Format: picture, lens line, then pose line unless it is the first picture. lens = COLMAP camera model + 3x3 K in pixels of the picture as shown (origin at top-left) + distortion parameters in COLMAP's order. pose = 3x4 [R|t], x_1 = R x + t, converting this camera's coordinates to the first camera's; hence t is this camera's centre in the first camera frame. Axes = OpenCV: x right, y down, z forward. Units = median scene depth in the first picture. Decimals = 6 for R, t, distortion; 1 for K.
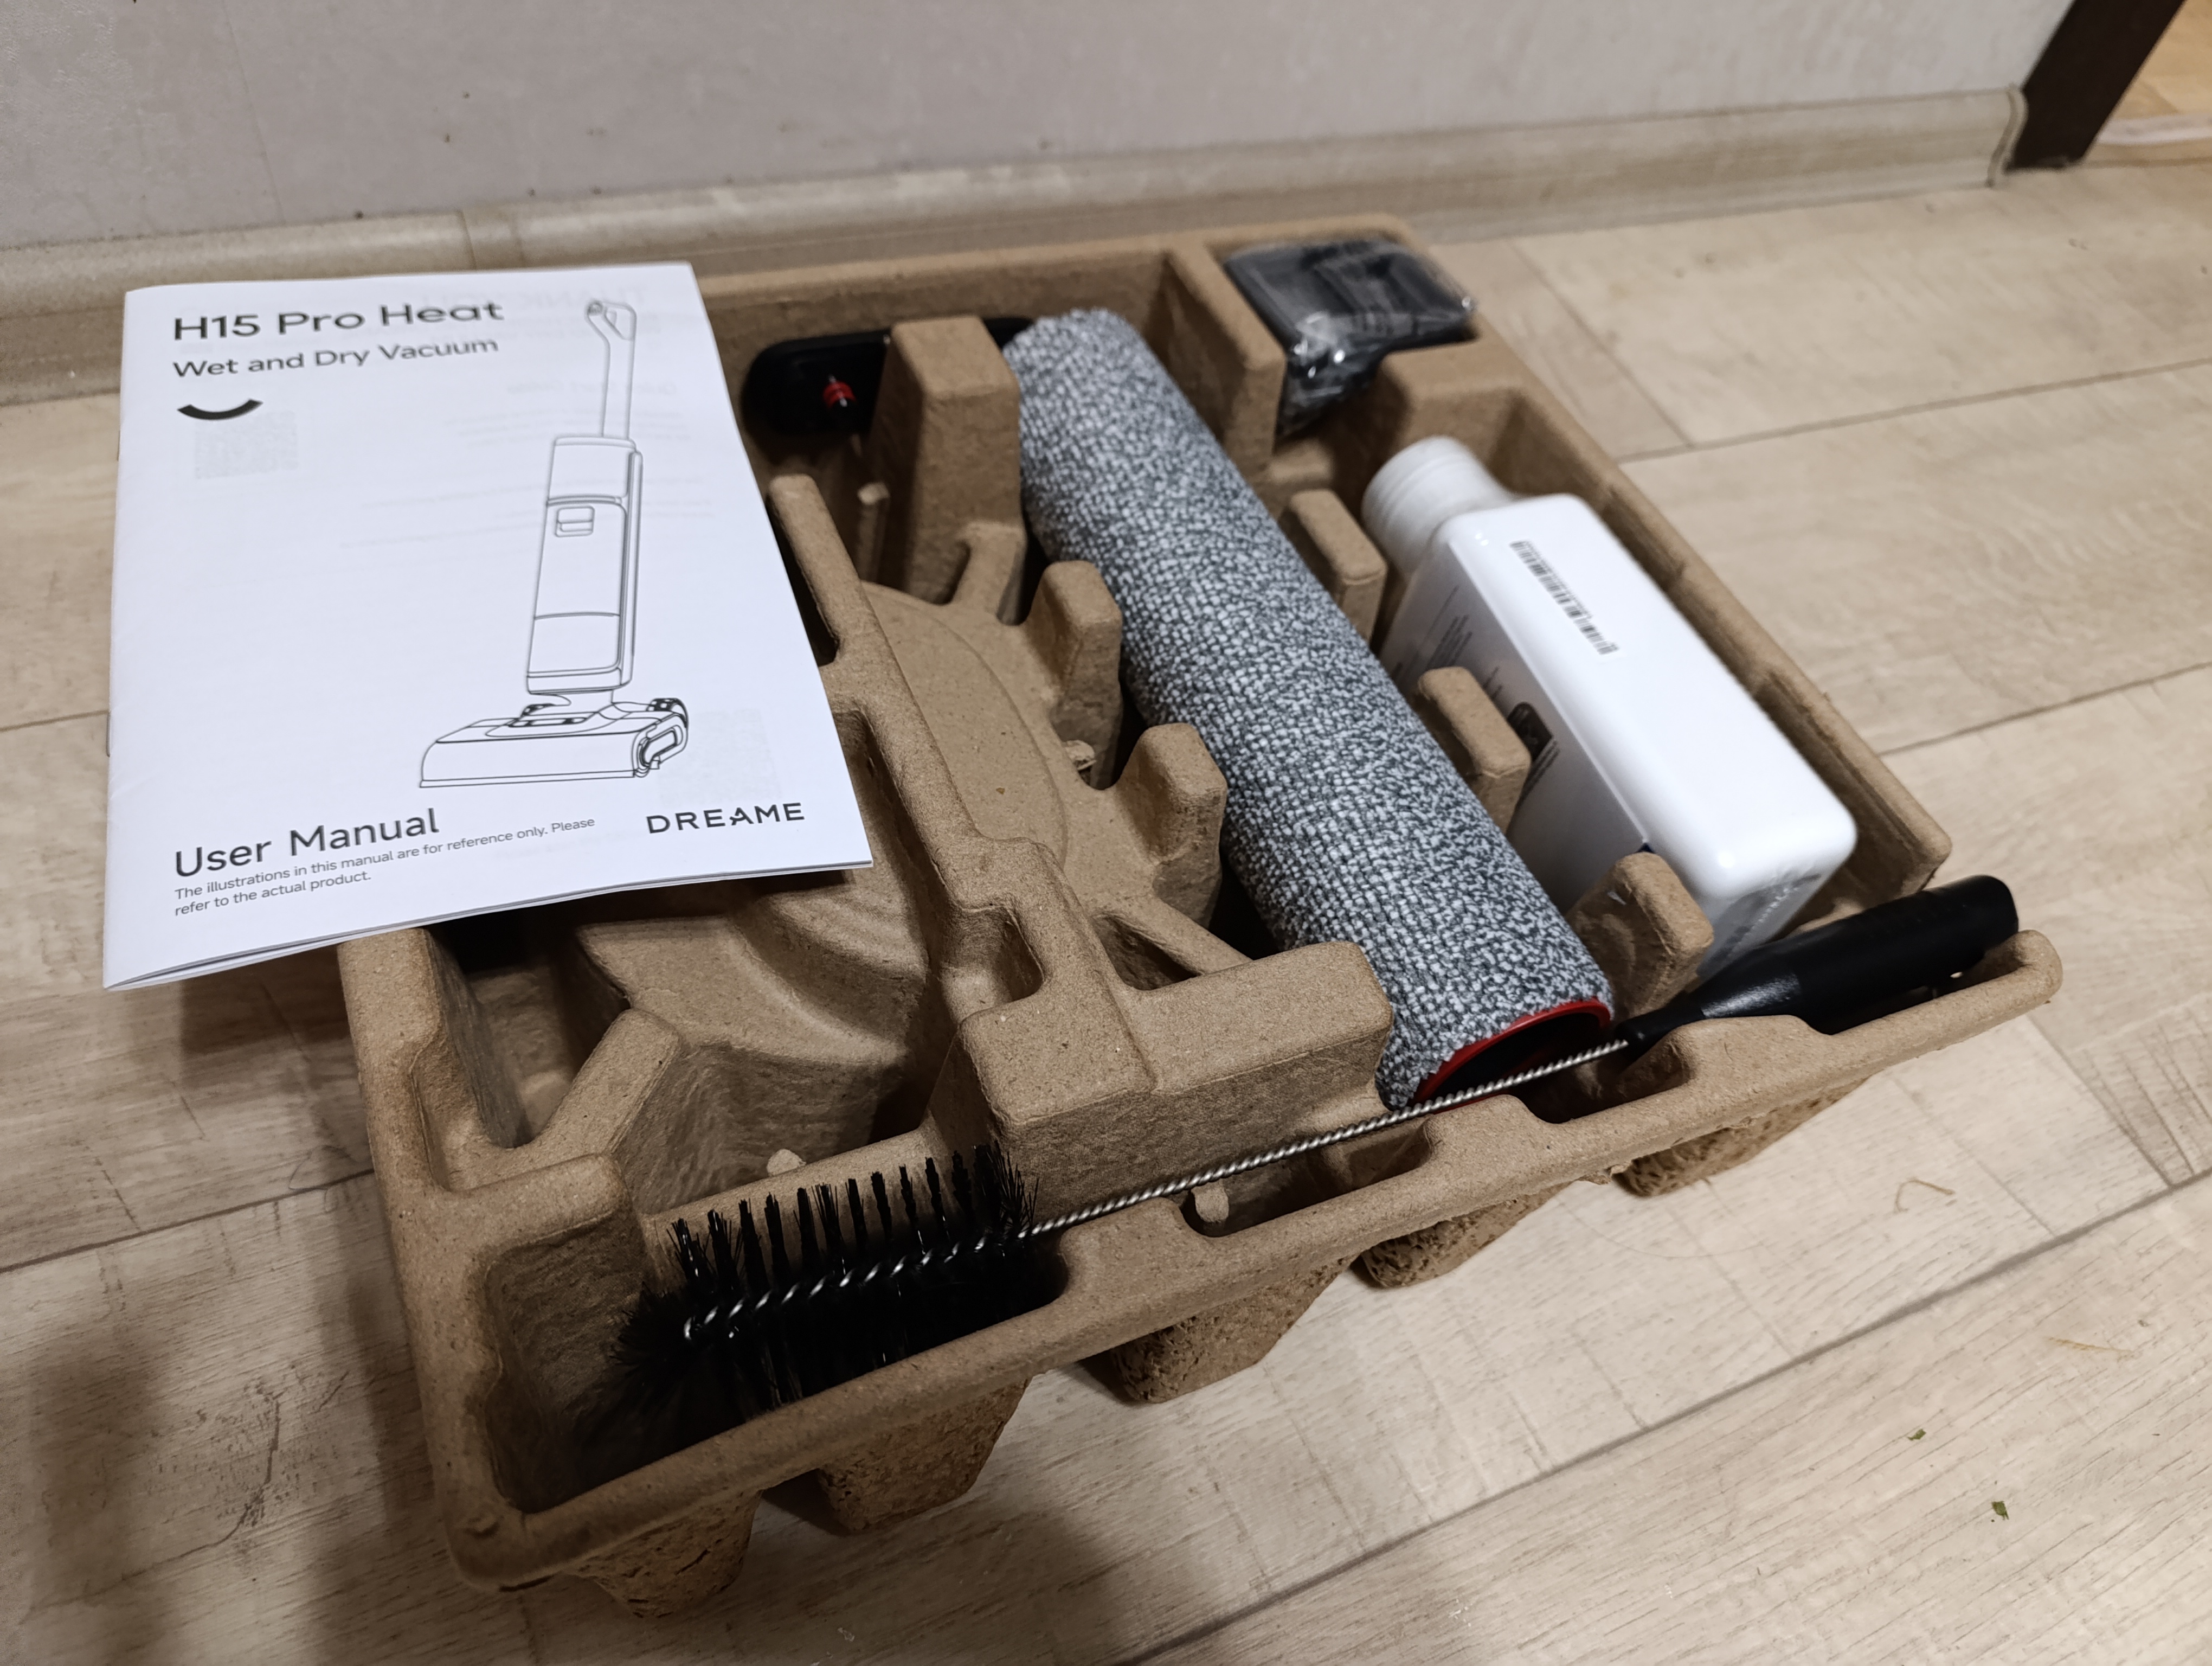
lens RADIAL K [[1533.1, 0, 1073.9], [0, 1533.1, 886.8], [0, 0, 1]] dist [-0.010799, -0.007064]
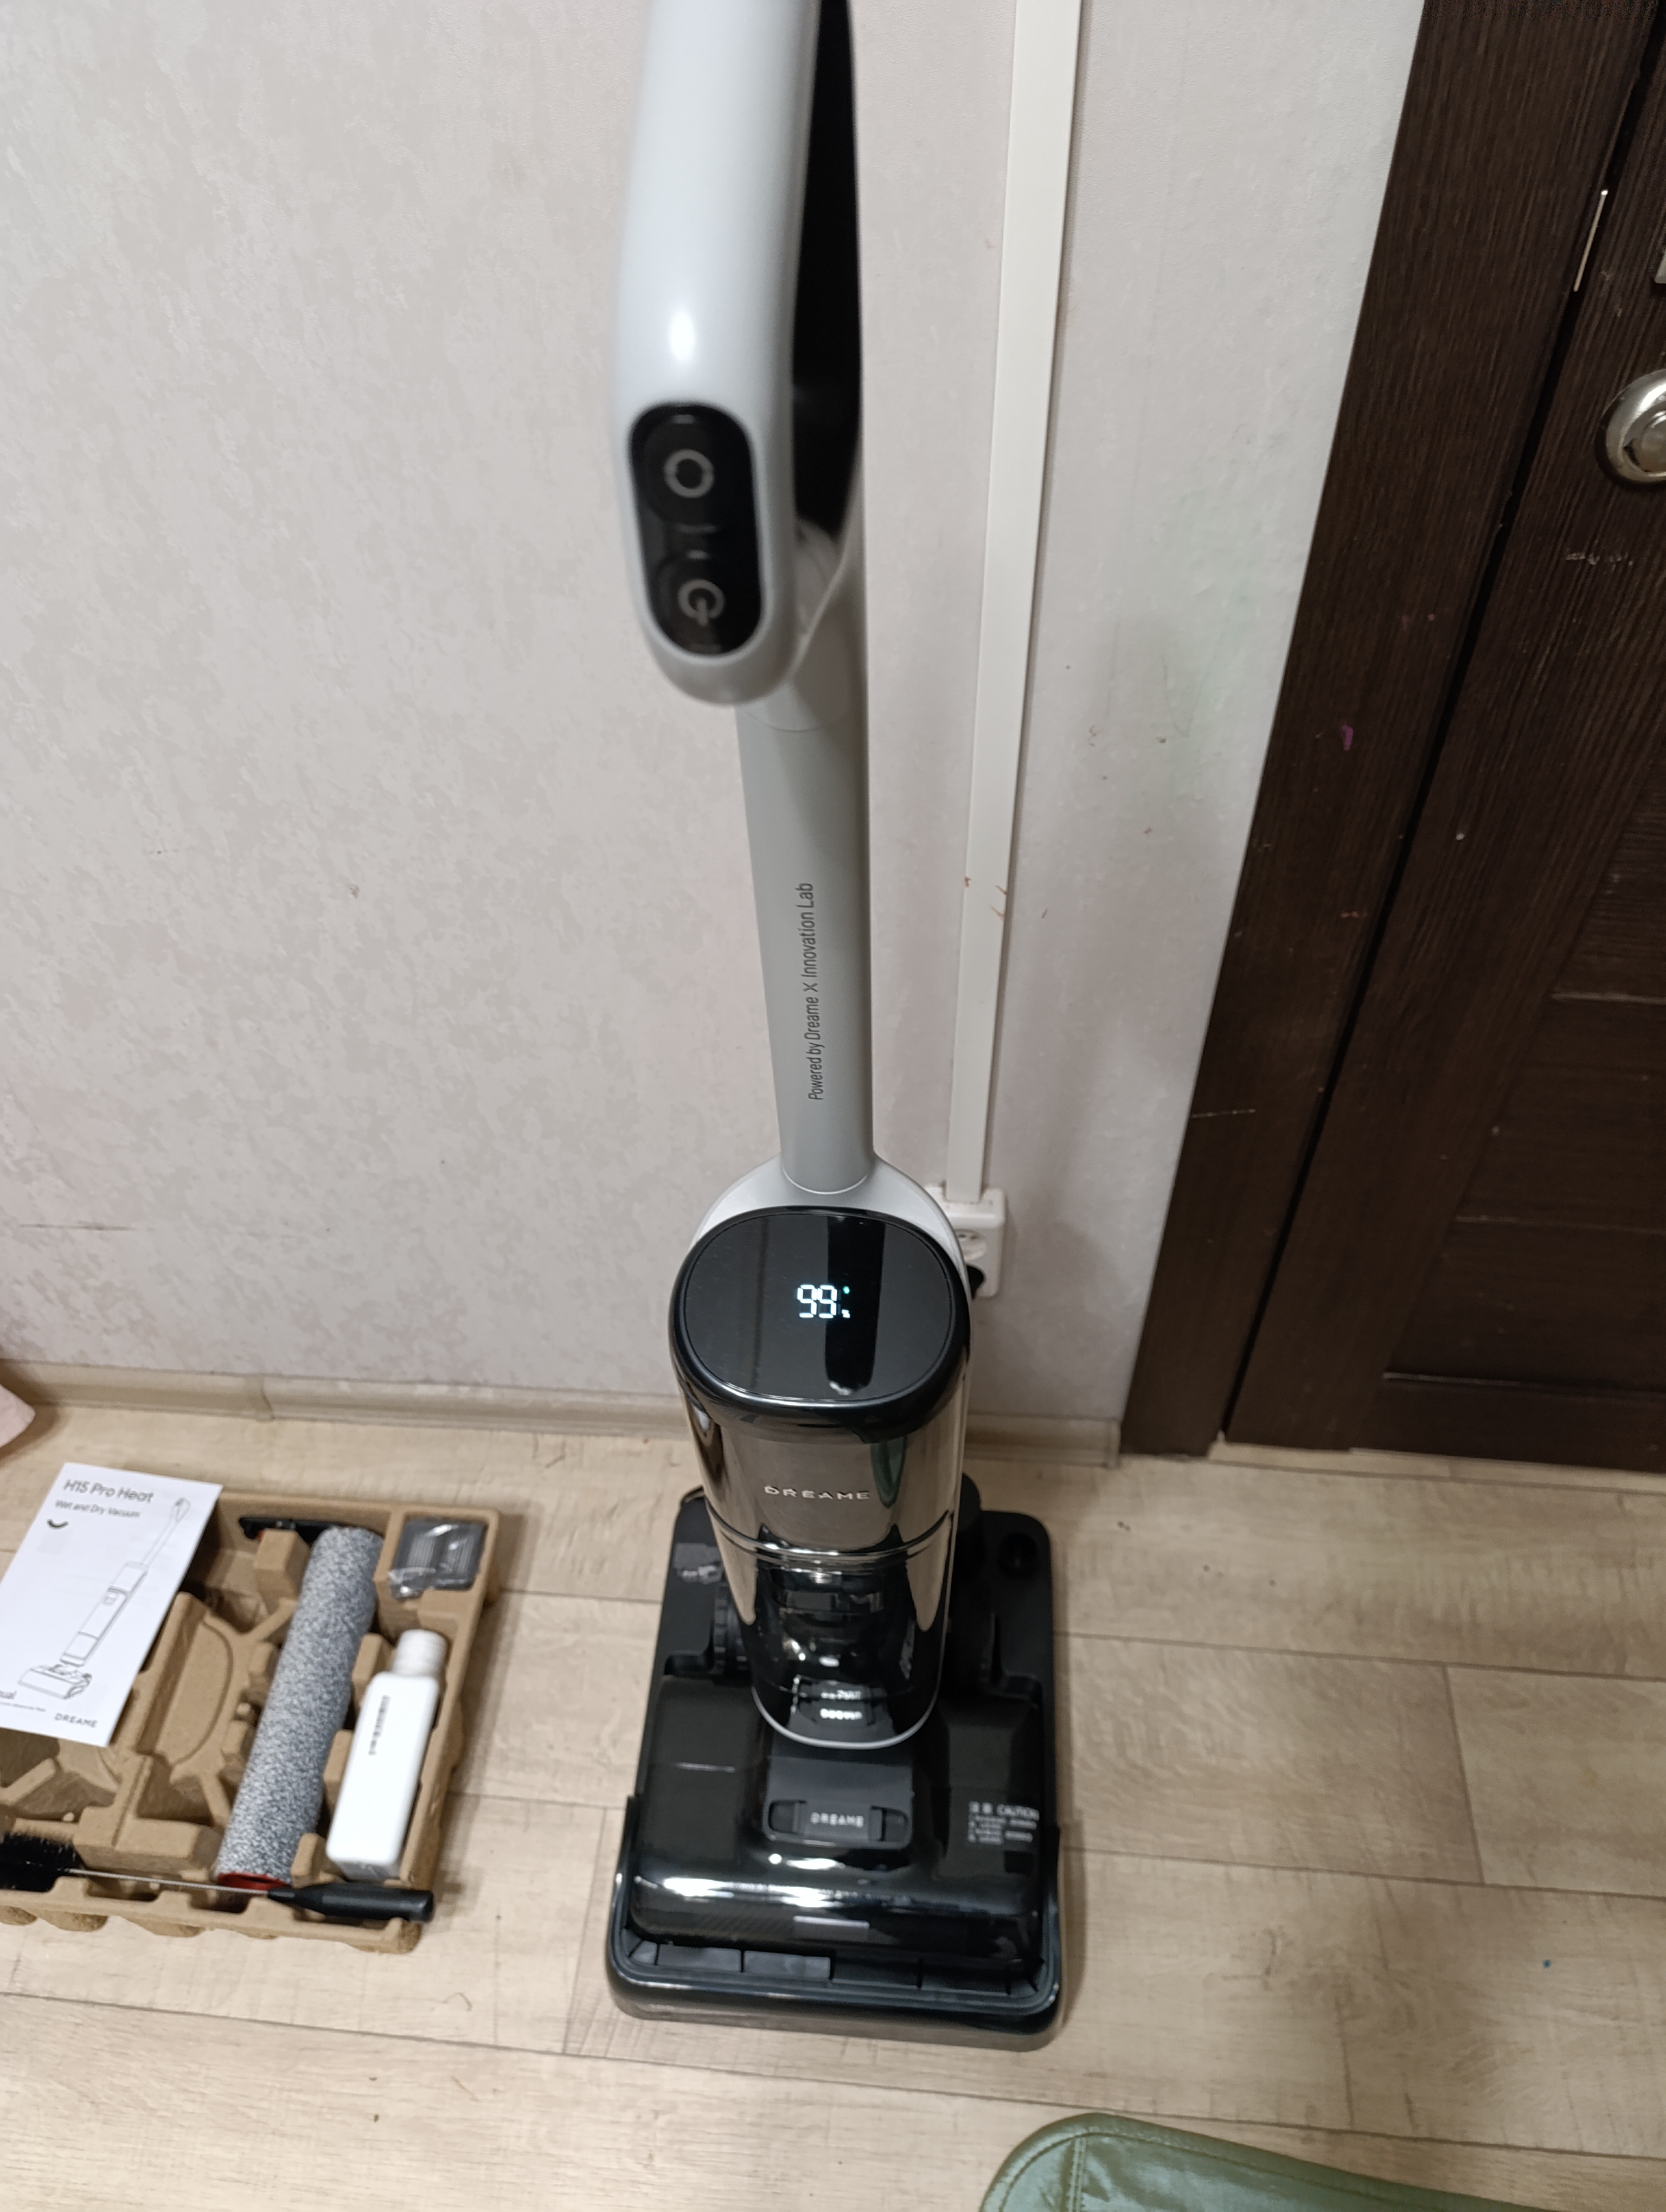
lens RADIAL K [[1533.1, 0, 777.2], [0, 1533.1, 1104.8], [0, 0, 1]] dist [-0.010799, -0.007064]
pose [[0.862266, 0.227097, -0.452686, 2.025834], [-0.277287, 0.959649, -0.046745, -1.398967], [0.423804, 0.165831, 0.890444, -1.425720]]
